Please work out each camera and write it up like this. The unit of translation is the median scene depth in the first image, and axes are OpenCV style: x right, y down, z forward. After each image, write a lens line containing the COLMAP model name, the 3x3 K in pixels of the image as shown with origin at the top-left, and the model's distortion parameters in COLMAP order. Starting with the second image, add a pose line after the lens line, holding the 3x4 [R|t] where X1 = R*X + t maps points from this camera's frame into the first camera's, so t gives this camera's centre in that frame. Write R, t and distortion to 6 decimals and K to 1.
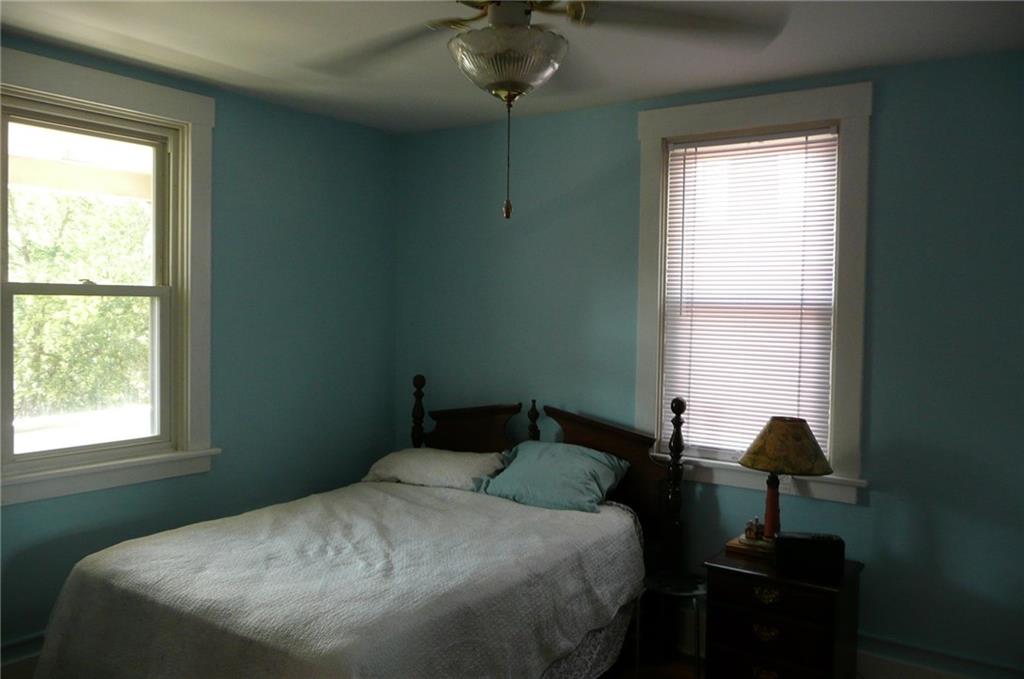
lens RADIAL K [[835.6, 0, 523.0], [0, 835.6, 337.2], [0, 0, 1]] dist [-0.016155, 0.026522]
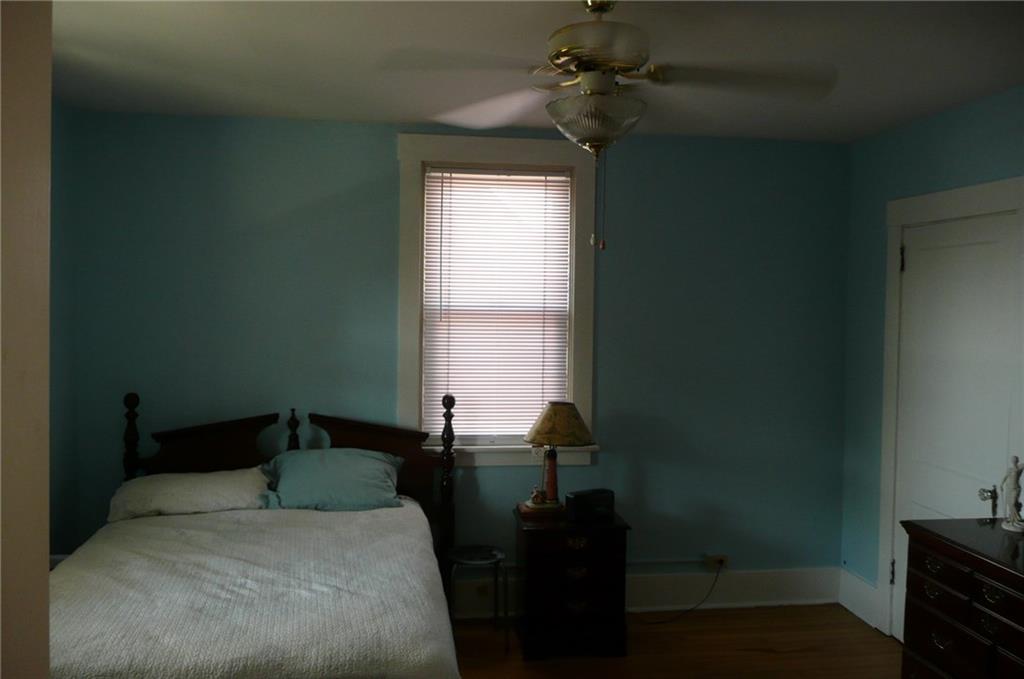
lens RADIAL K [[835.6, 0, 512.9], [0, 835.6, 341.1], [0, 0, 1]] dist [-0.016155, 0.026522]
pose [[0.737346, -0.032562, 0.674730, -0.508285], [0.025417, 0.999468, 0.020457, -0.020485], [-0.675037, 0.002065, 0.737781, 0.106661]]
